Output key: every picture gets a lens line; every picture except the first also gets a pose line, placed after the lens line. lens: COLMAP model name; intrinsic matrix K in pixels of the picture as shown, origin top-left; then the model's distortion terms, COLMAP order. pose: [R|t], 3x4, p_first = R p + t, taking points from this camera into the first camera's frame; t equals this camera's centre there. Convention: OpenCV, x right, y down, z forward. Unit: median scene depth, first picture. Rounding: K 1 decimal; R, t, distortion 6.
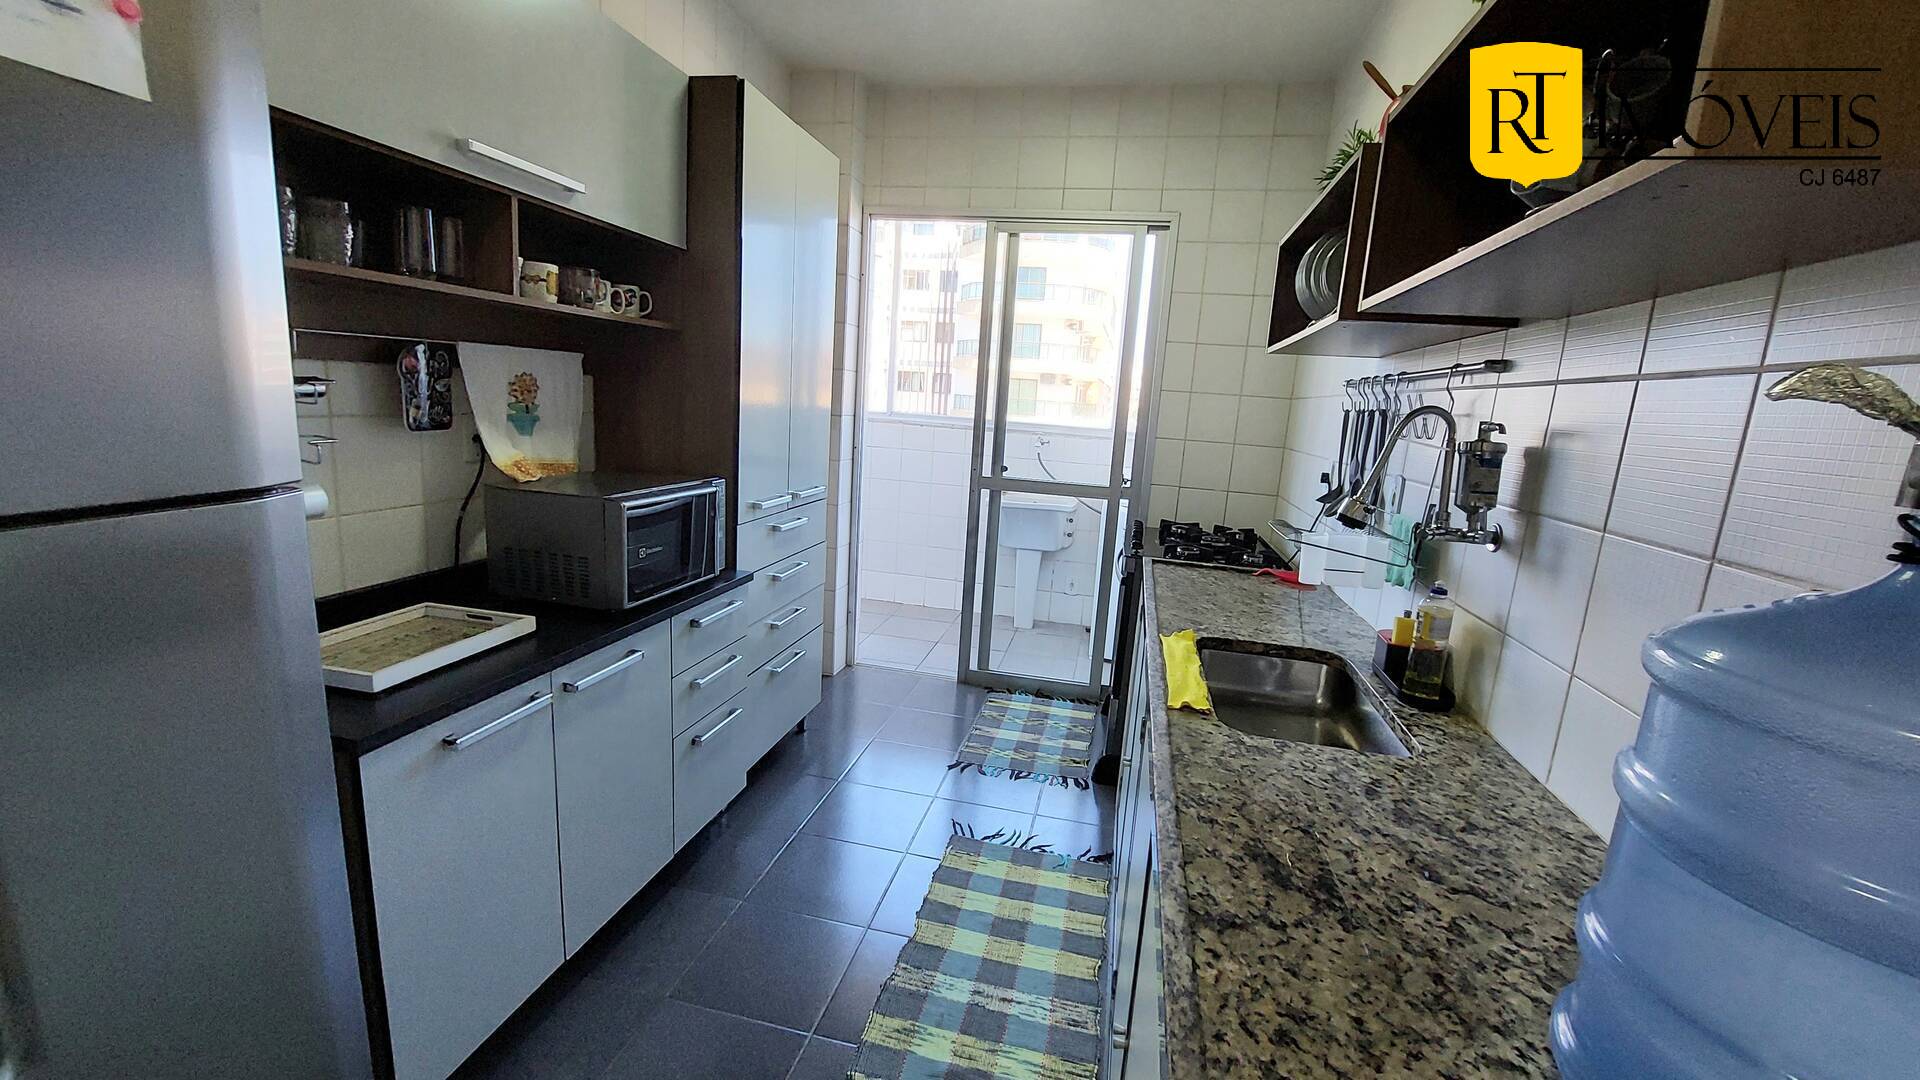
lens RADIAL K [[758.4, 0, 960.0], [0, 758.4, 540.0], [0, 0, 1]] dist [-0.002785, 0.000161]
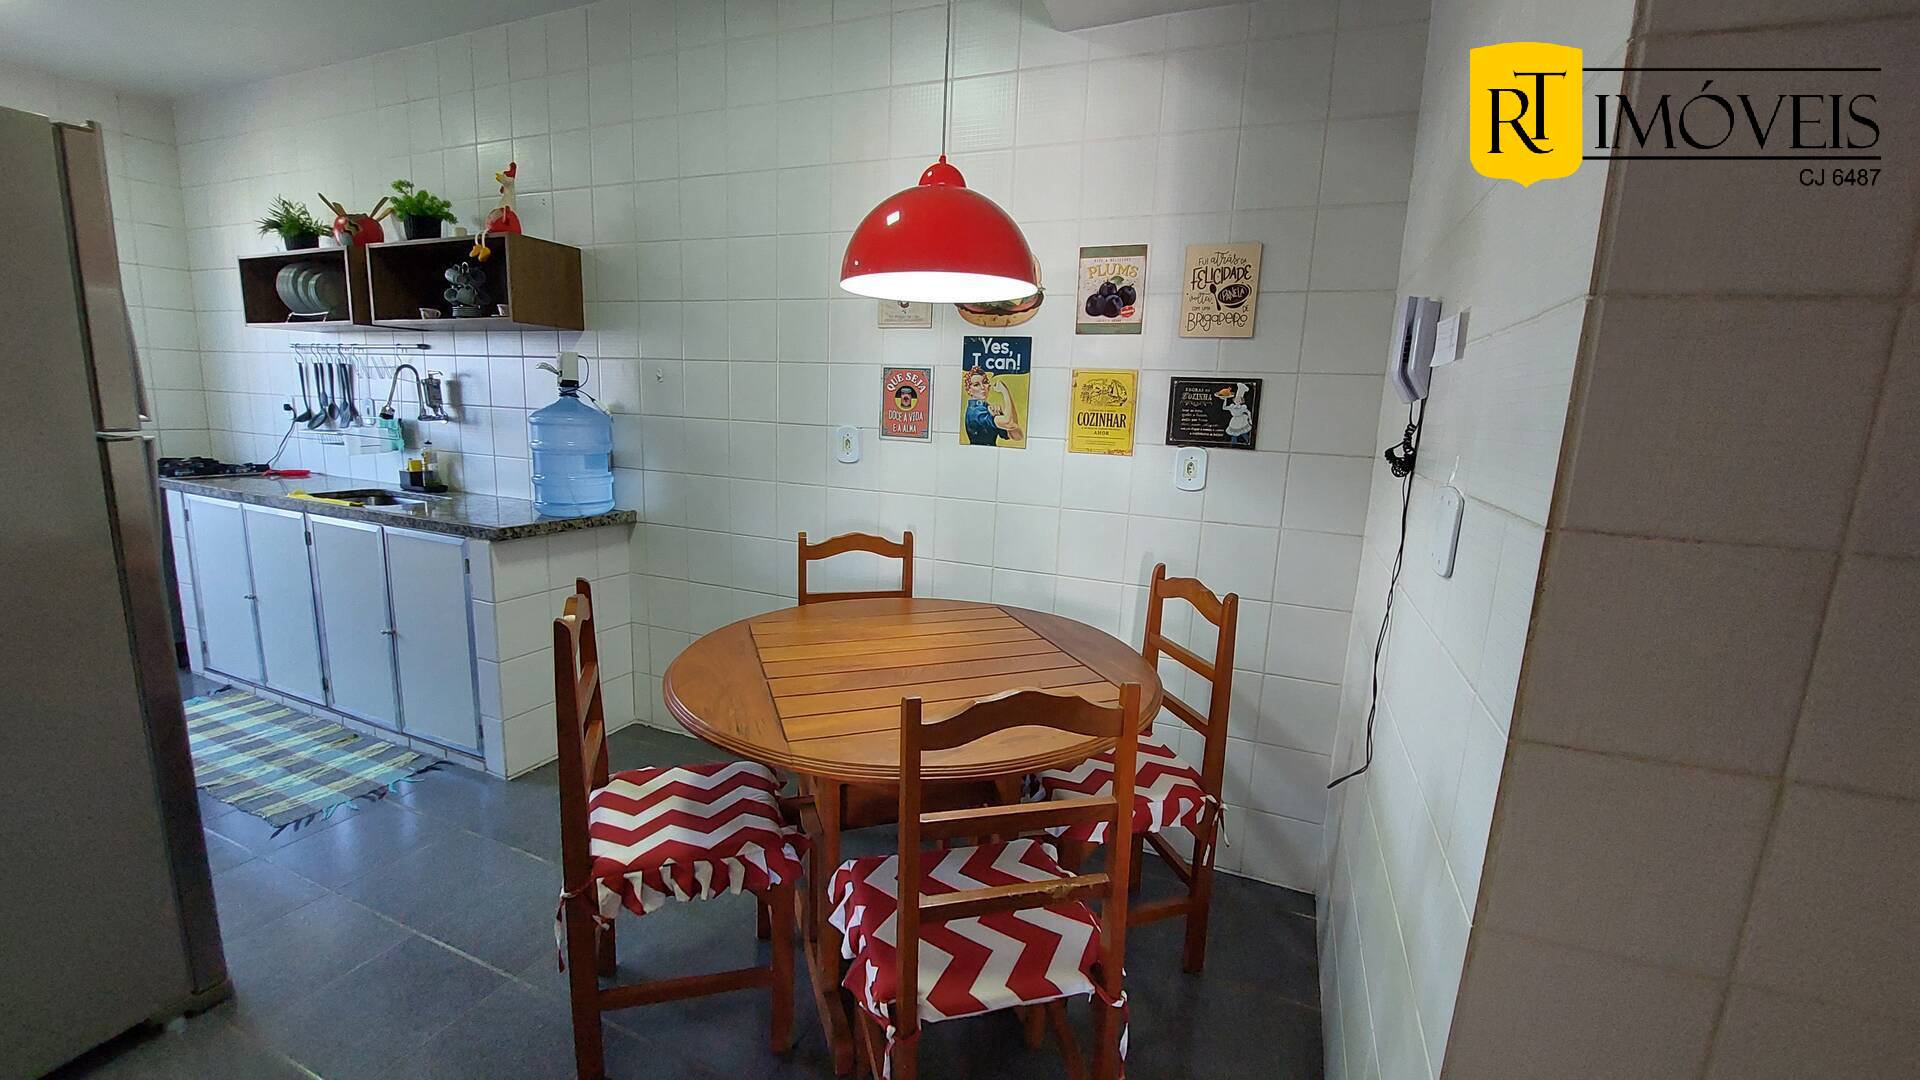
lens RADIAL K [[758.4, 0, 960.0], [0, 758.4, 540.0], [0, 0, 1]] dist [-0.002785, 0.000161]
pose [[0.185178, -0.225051, 0.956588, -1.433284], [0.153001, 0.968156, 0.198154, 0.149865], [-0.970721, 0.109665, 0.213714, -1.114505]]
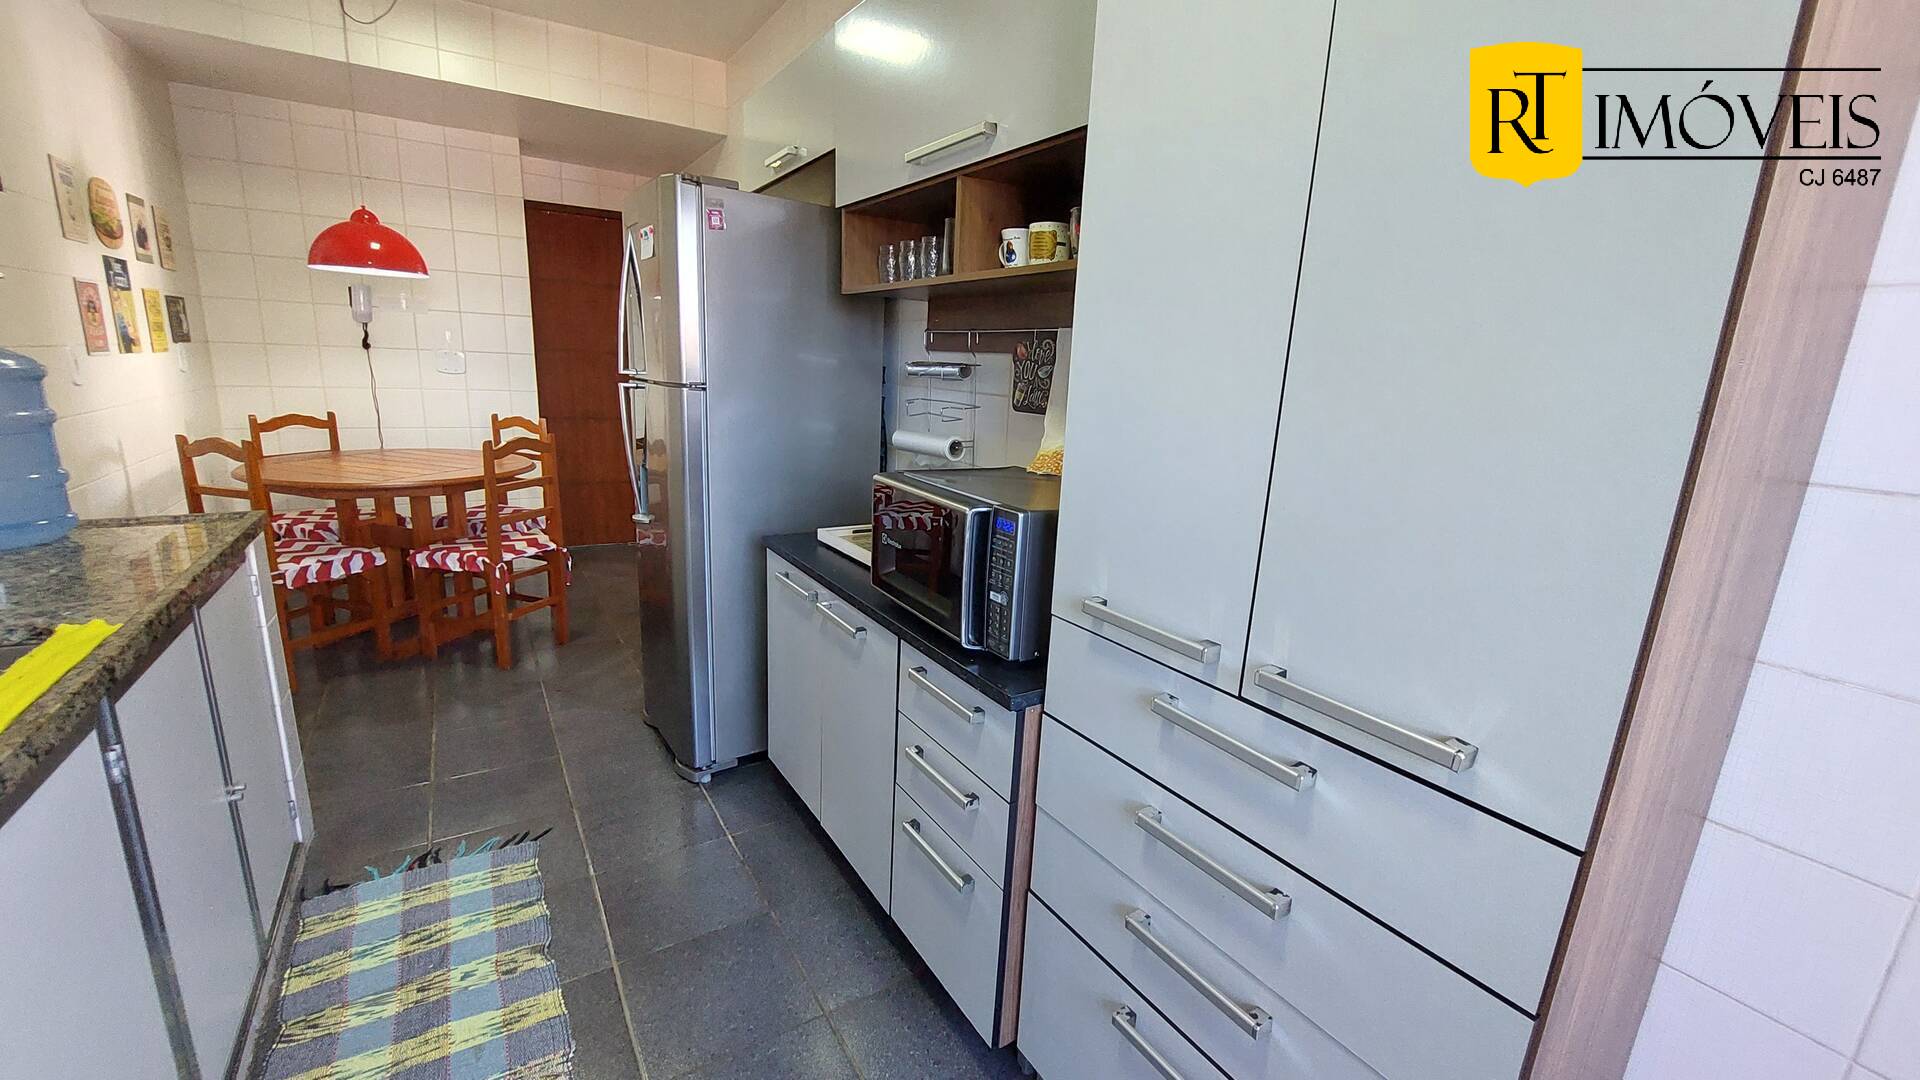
lens RADIAL K [[758.4, 0, 960.0], [0, 758.4, 540.0], [0, 0, 1]] dist [-0.002785, 0.000161]
pose [[-0.694631, 0.073627, -0.715588, 0.206981], [-0.216802, 0.927070, 0.305839, -0.362523], [0.685919, 0.367586, -0.628009, 2.120589]]
